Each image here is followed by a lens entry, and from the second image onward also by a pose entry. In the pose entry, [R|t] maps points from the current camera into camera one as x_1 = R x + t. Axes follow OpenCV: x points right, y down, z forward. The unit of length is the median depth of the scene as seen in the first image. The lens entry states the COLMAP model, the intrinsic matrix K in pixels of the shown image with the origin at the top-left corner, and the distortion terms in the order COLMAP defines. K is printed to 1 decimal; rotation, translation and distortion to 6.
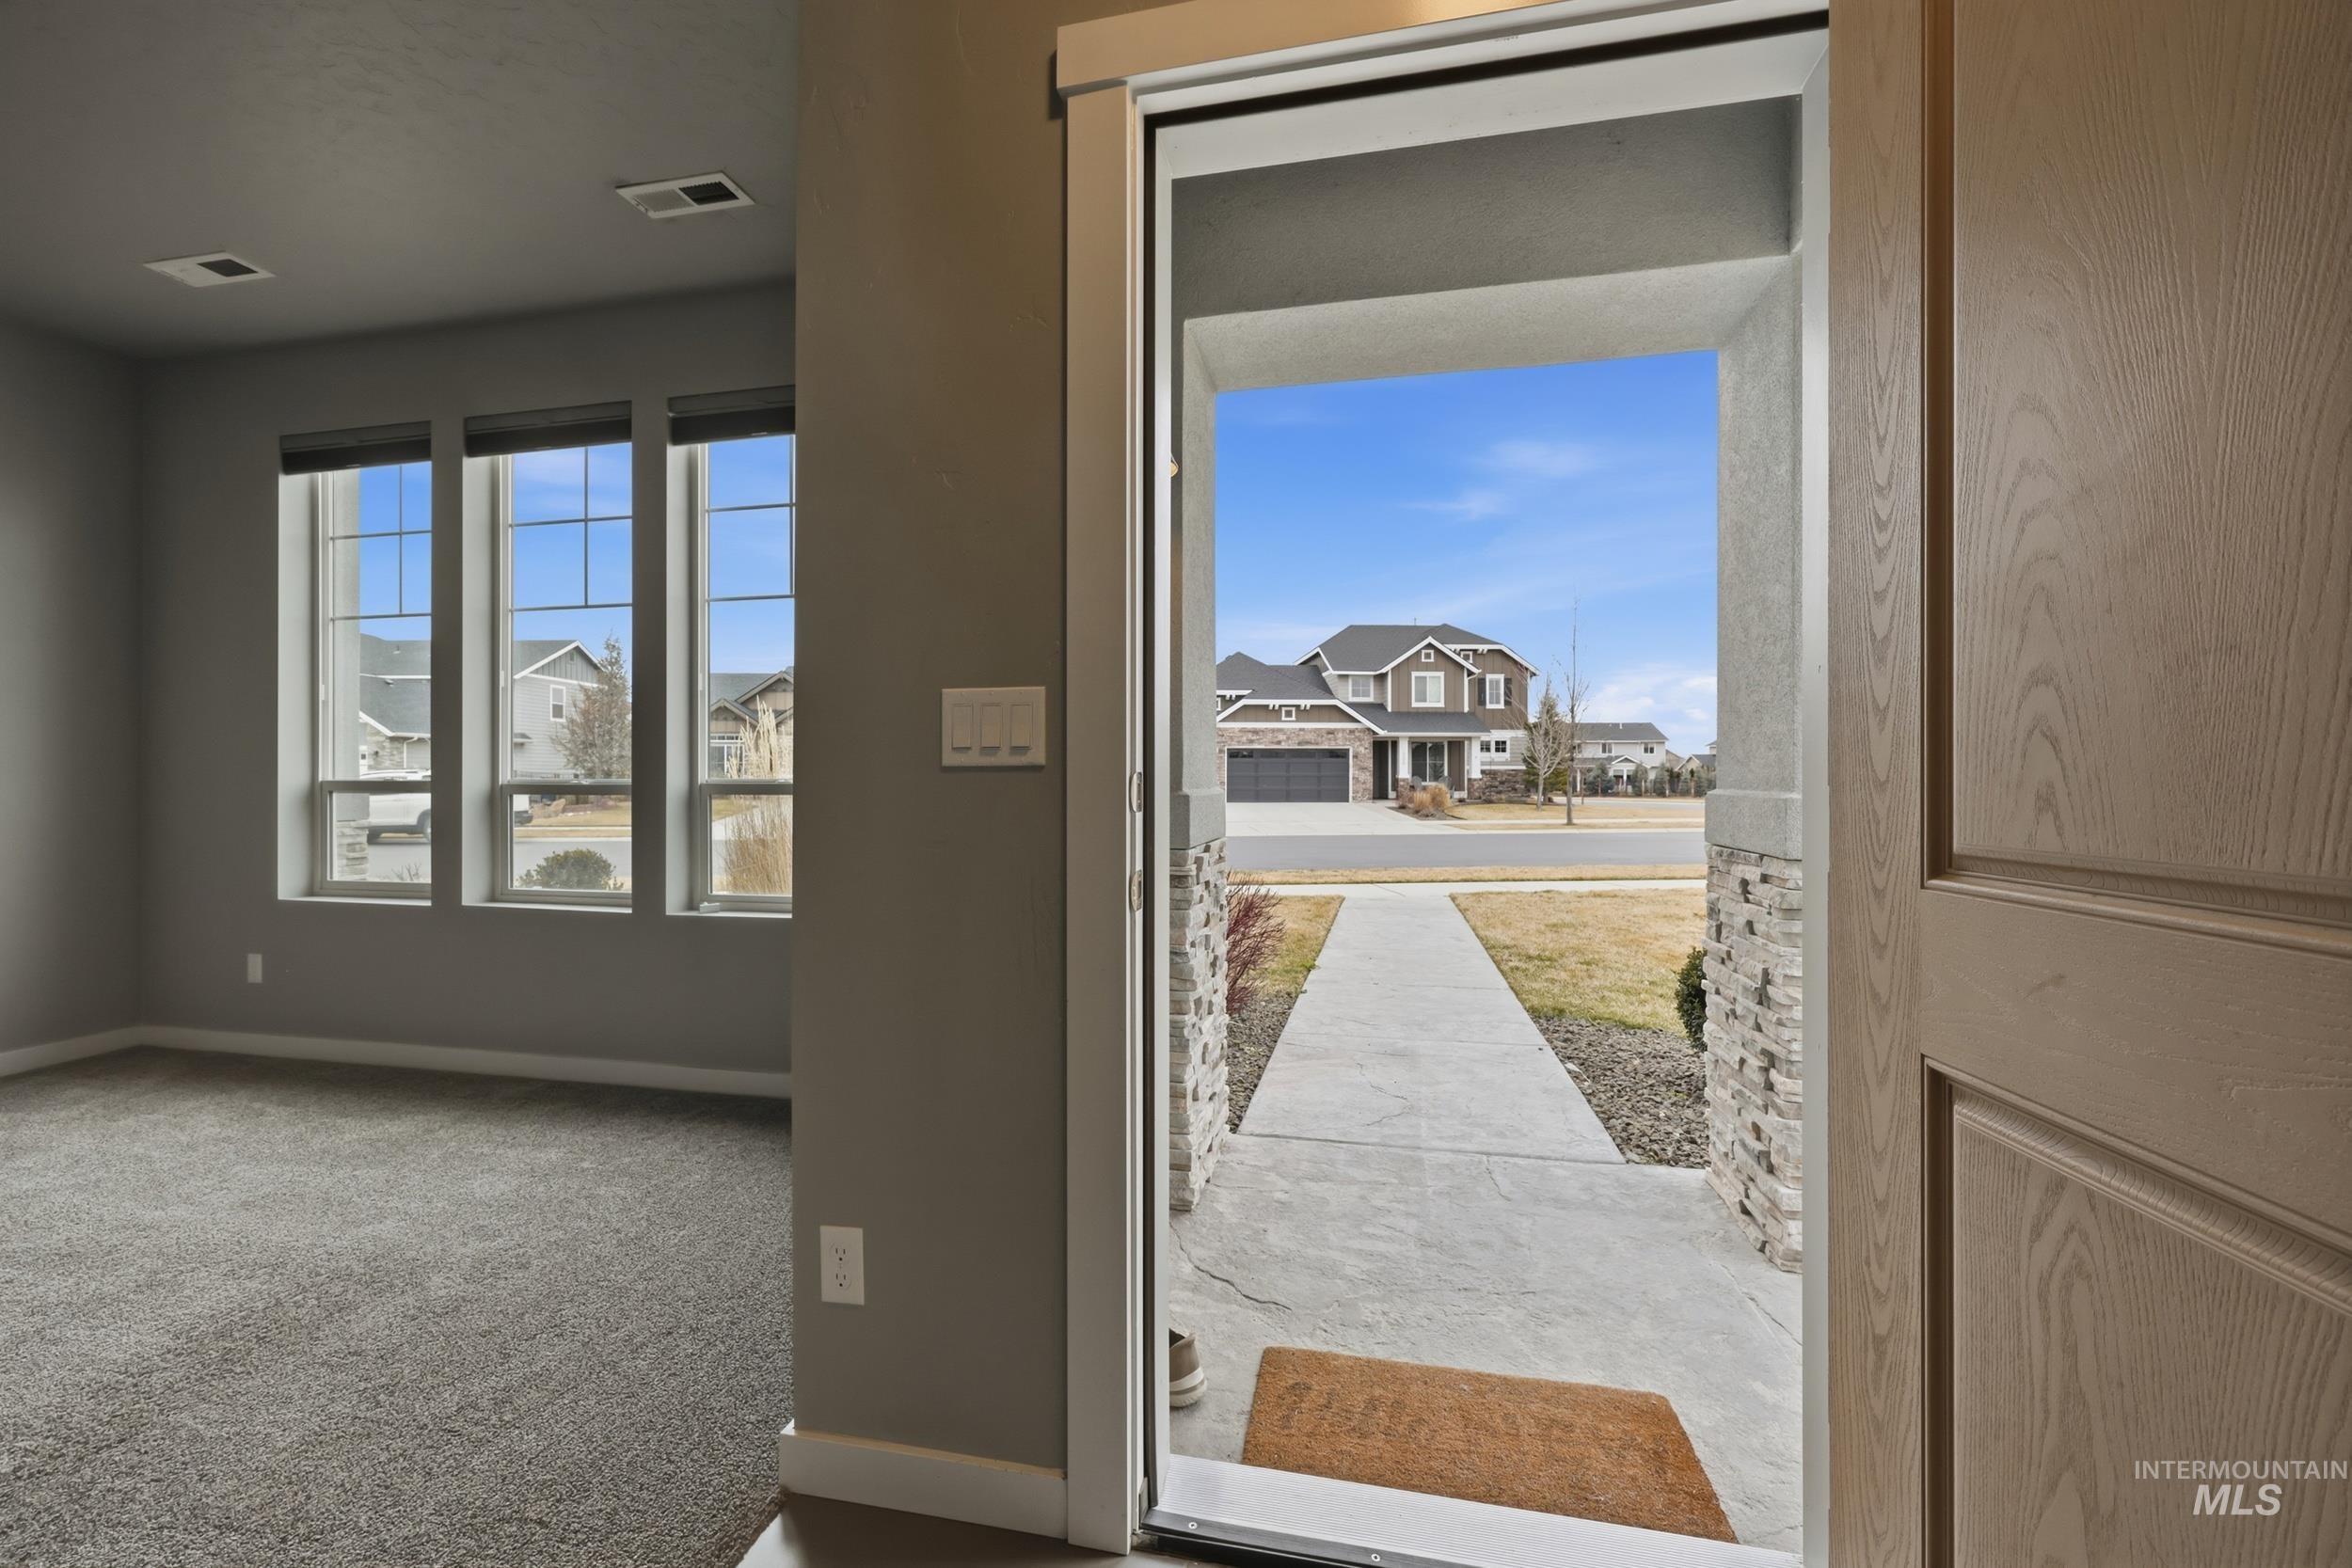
lens RADIAL K [[948.9, 0, 1174.5], [0, 948.9, 781.8], [0, 0, 1]] dist [0.002915, 0.000122]
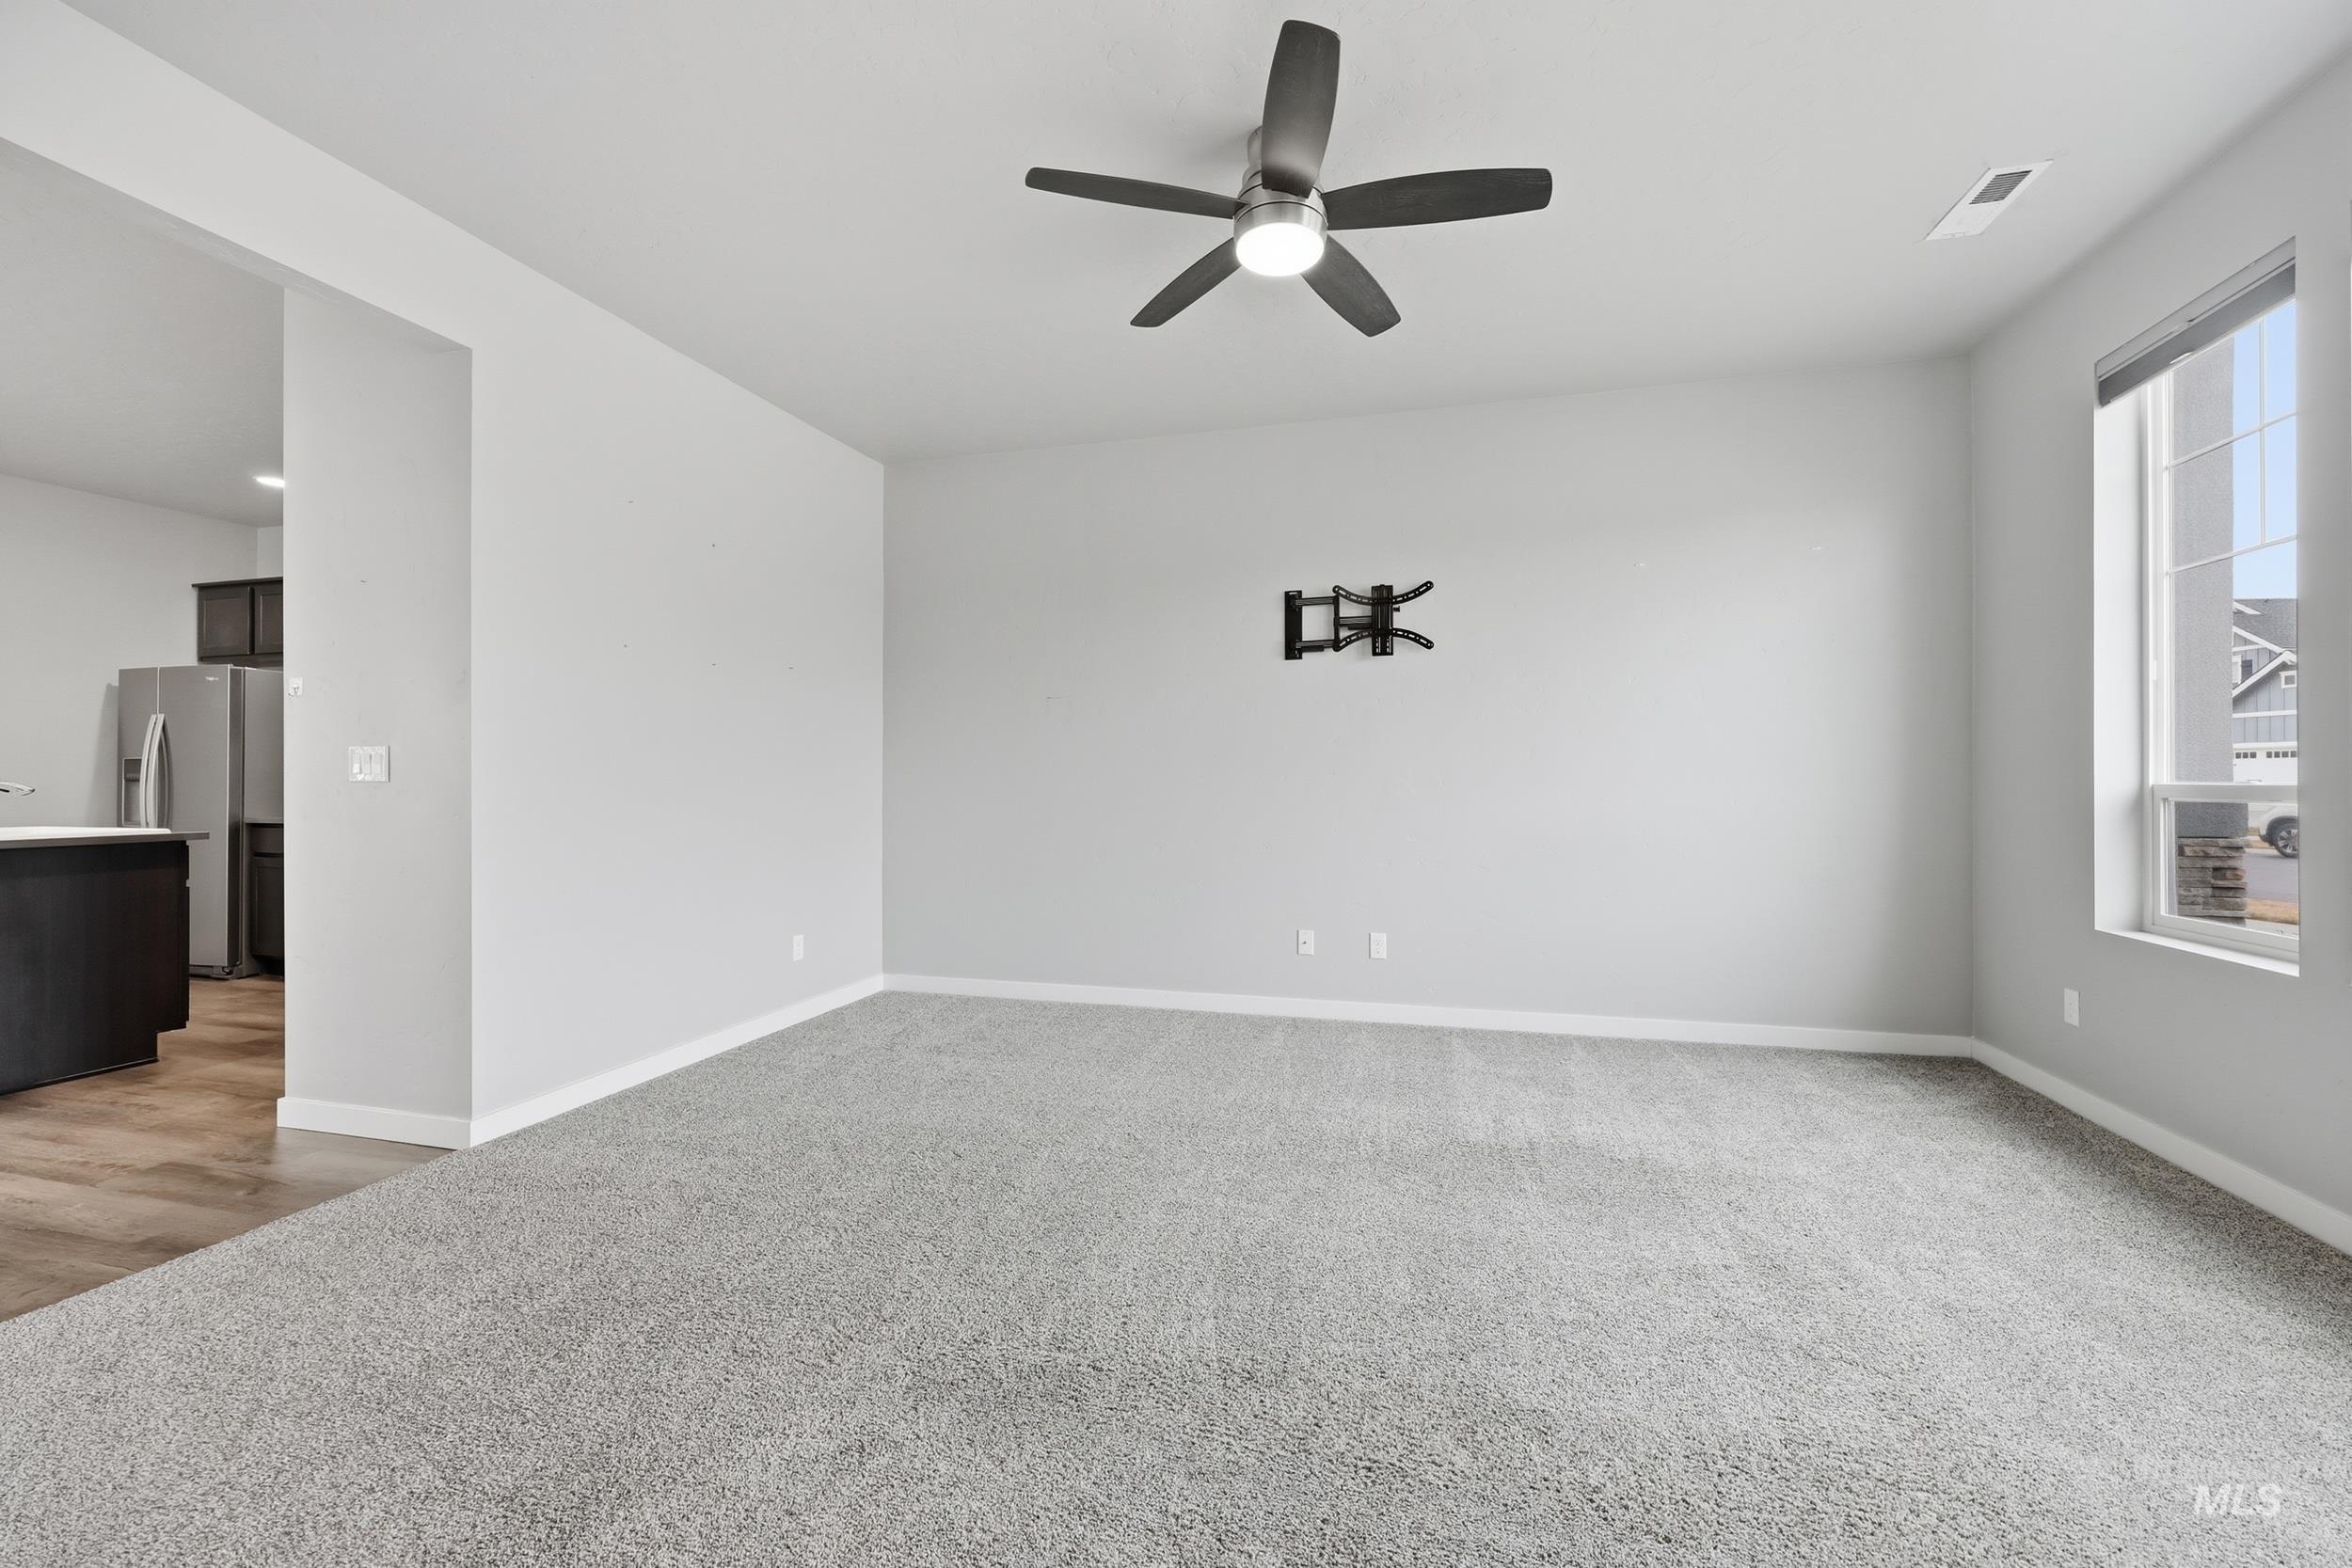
lens RADIAL K [[948.9, 0, 1172.7], [0, 948.9, 775.2], [0, 0, 1]] dist [0.002915, 0.000122]
pose [[-0.047154, -0.005245, -0.998874, -0.111438], [-0.001286, 0.999986, -0.005191, -0.004556], [0.998887, 0.001040, -0.047160, 0.319163]]
